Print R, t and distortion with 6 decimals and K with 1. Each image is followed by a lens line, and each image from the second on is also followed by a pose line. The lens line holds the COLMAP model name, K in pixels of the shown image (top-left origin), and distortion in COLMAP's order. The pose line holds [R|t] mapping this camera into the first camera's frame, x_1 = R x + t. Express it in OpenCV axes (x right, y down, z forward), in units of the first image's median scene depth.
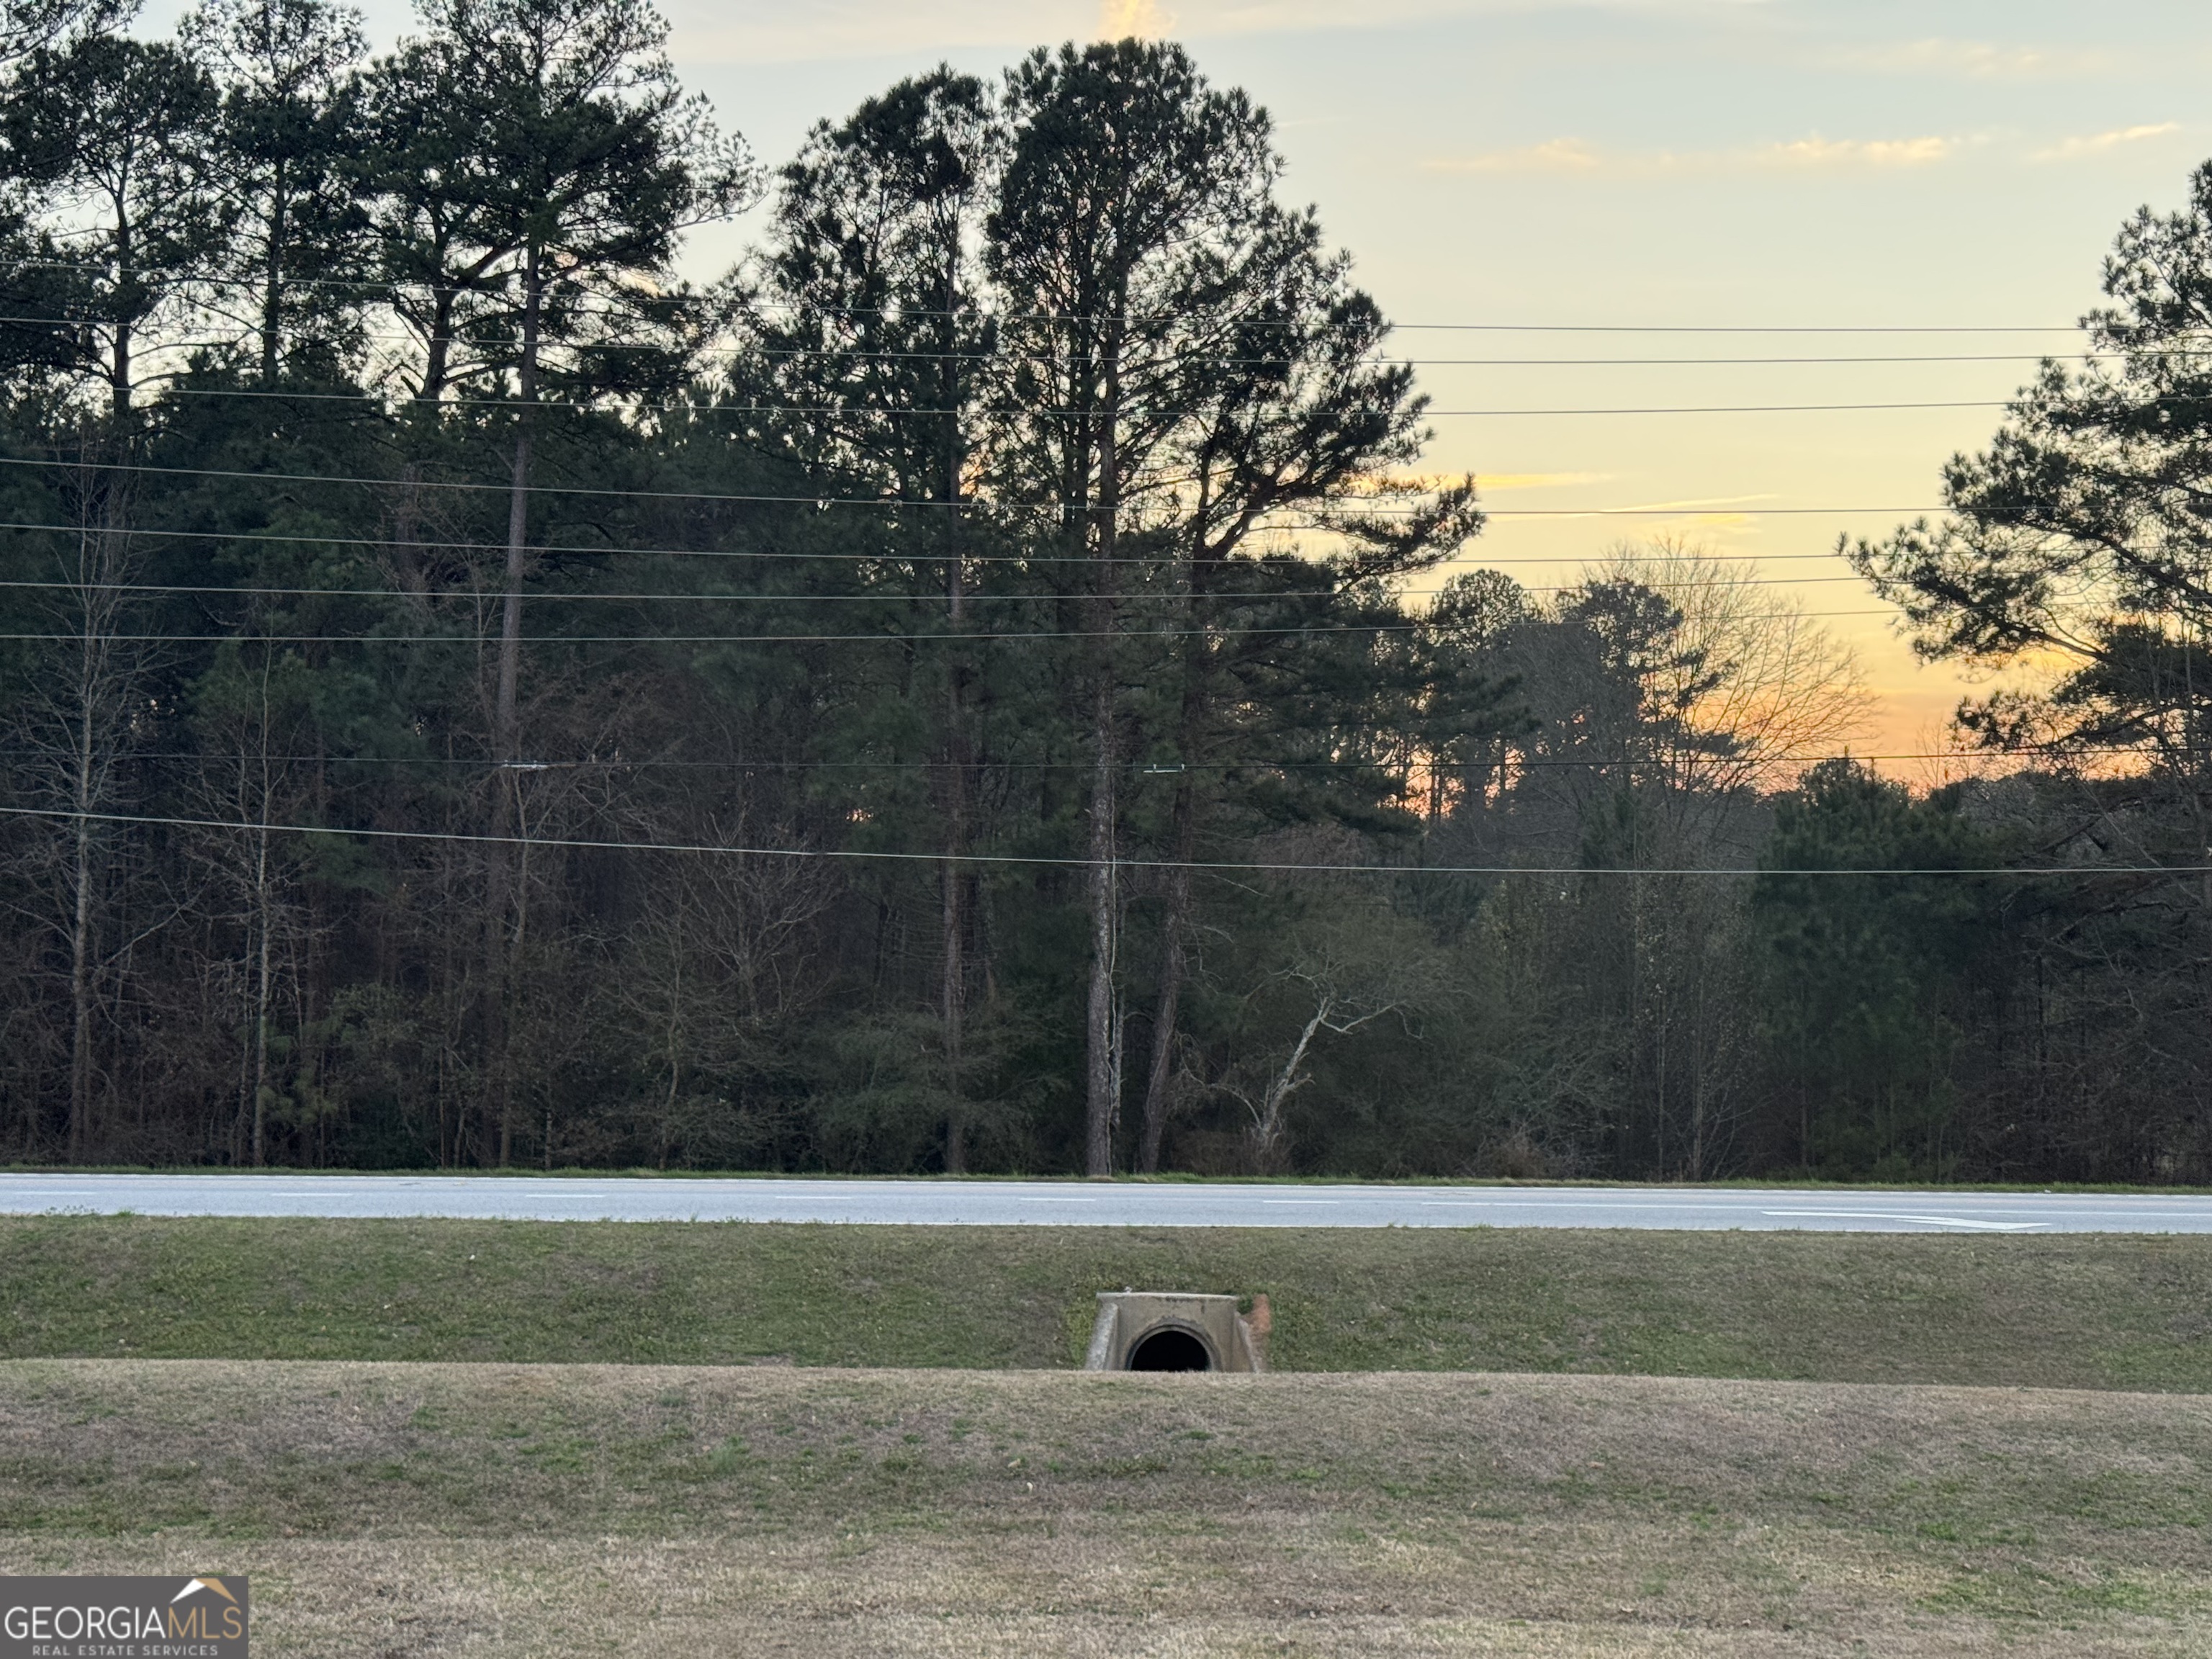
lens RADIAL K [[3098.4, 0, 1147.3], [0, 3098.4, 903.0], [0, 0, 1]] dist [0.093087, 0.000000]
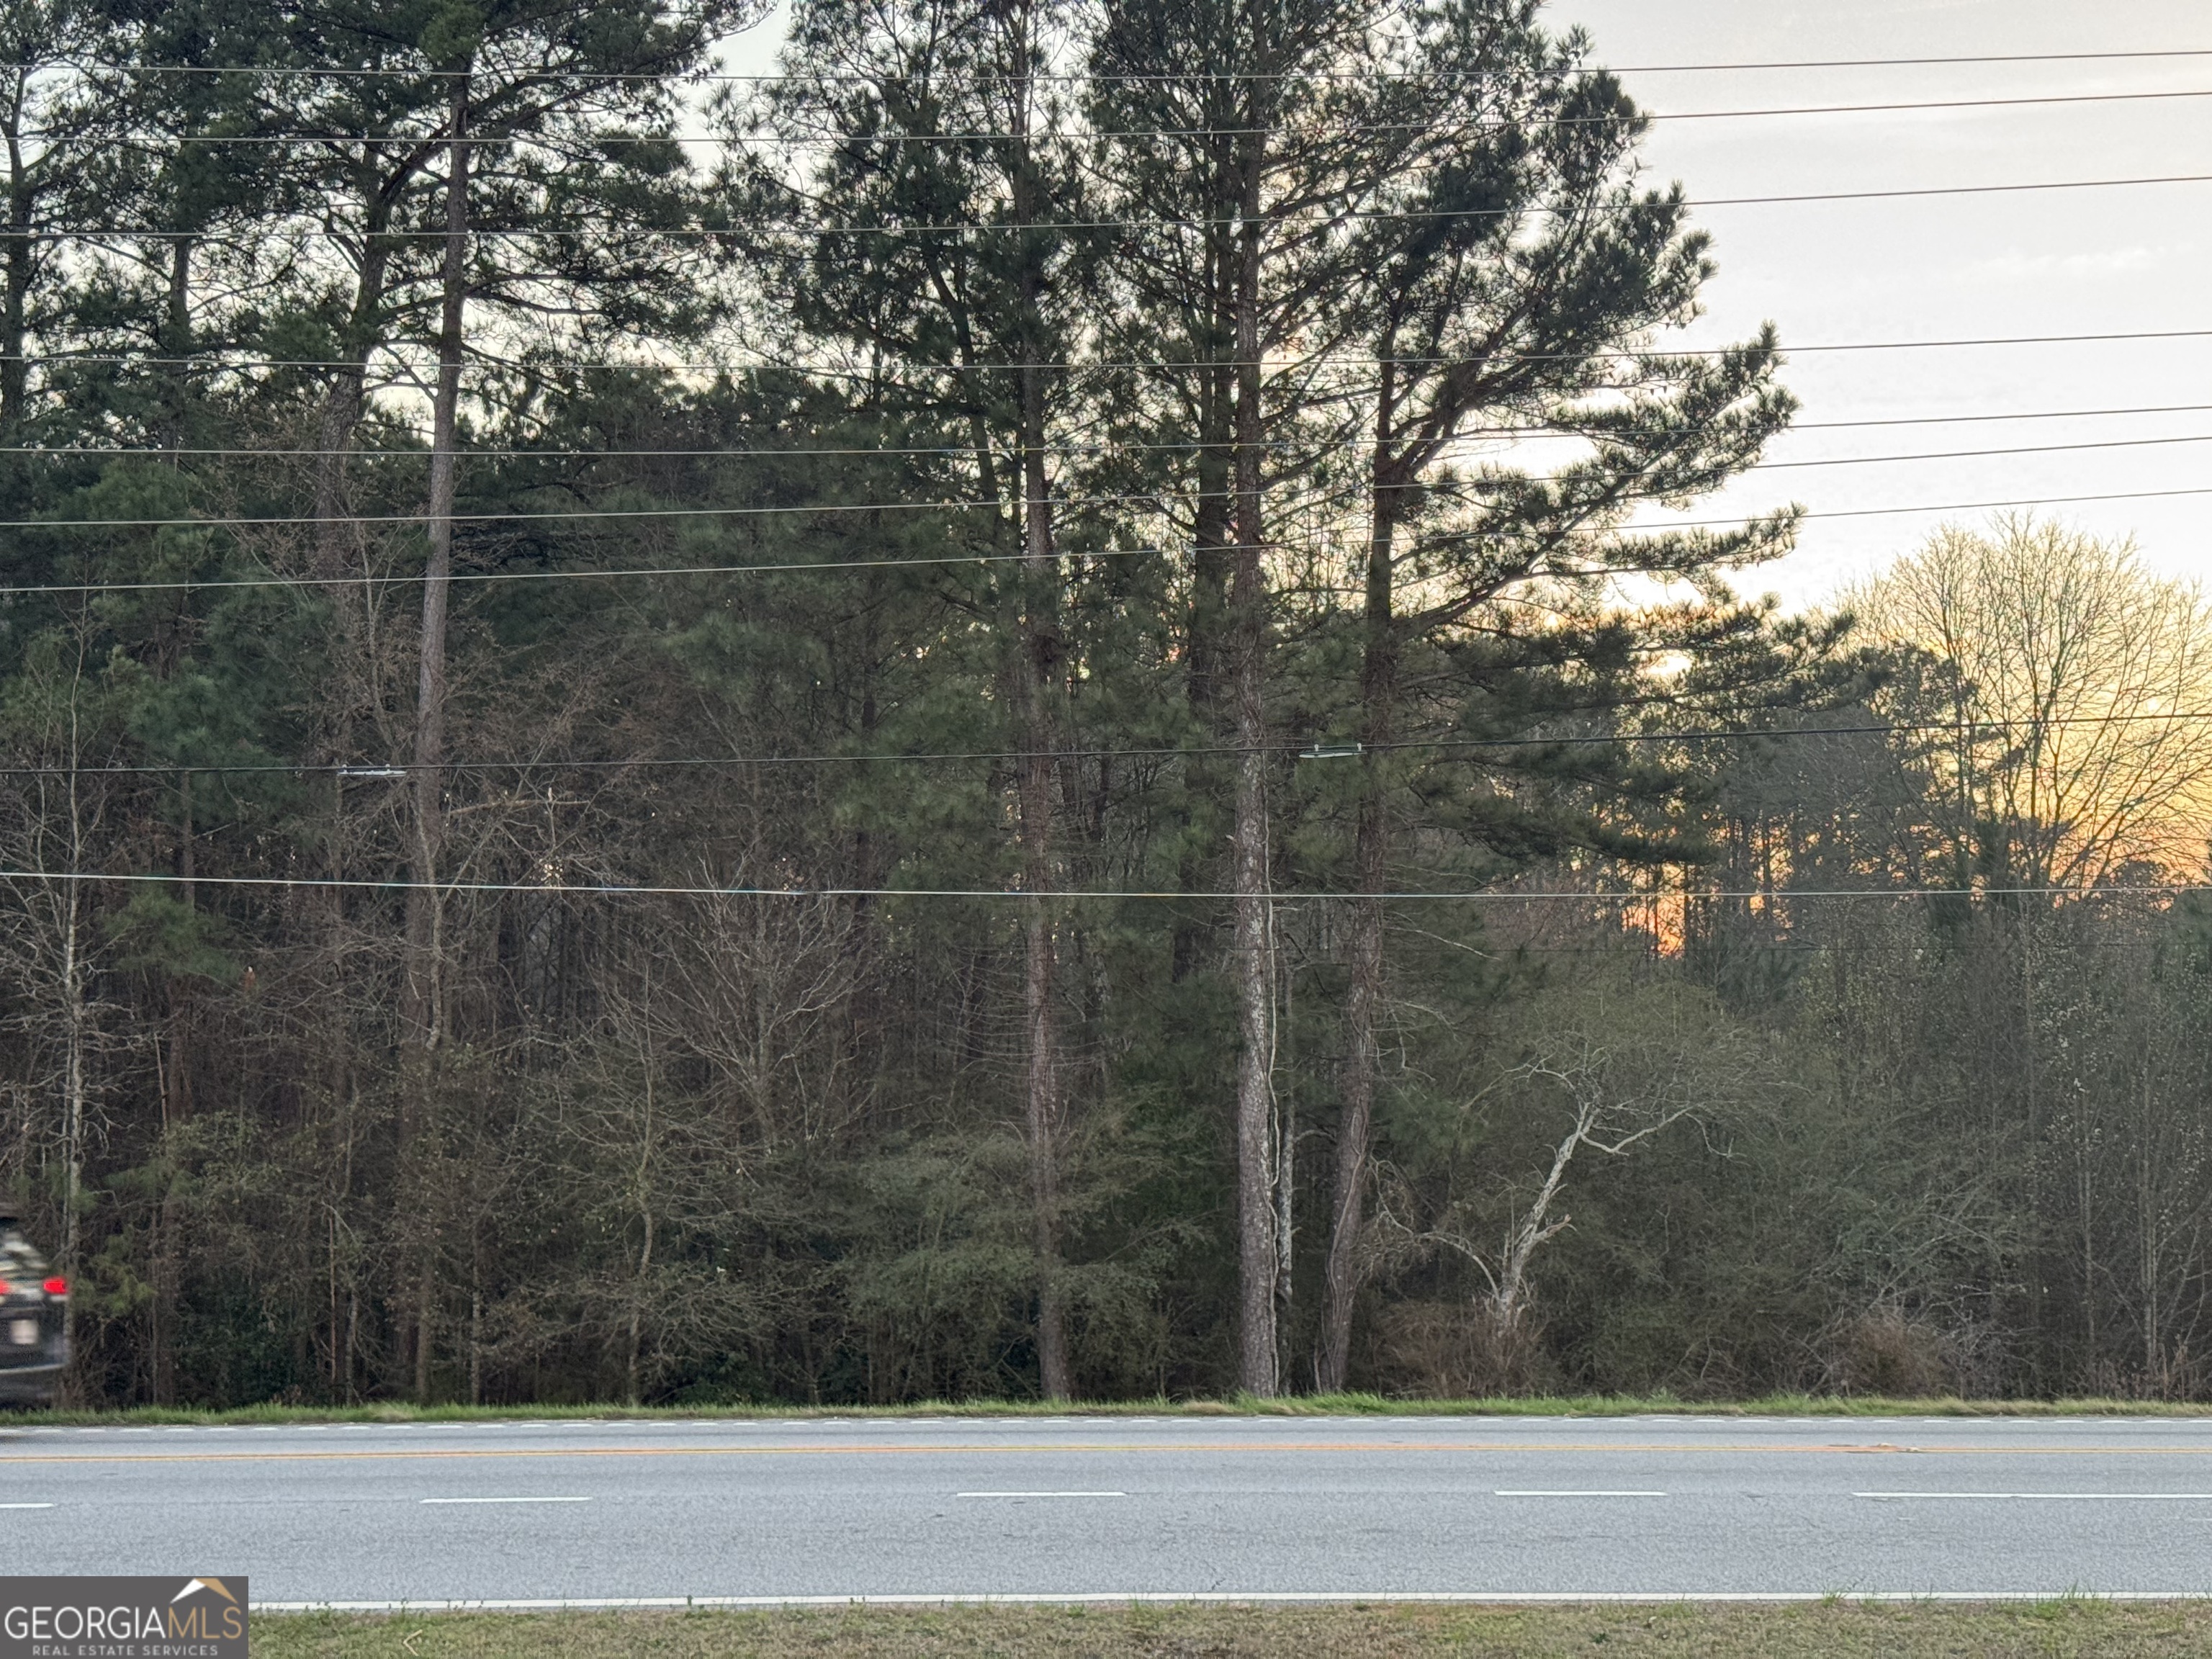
lens RADIAL K [[3098.4, 0, 1125.4], [0, 3098.4, 825.0], [0, 0, 1]] dist [0.093087, 0.000000]
pose [[0.996143, -0.030135, -0.082408, 0.014425], [0.023744, 0.996713, -0.077458, 0.020297], [0.084472, 0.075203, 0.993584, 0.306647]]
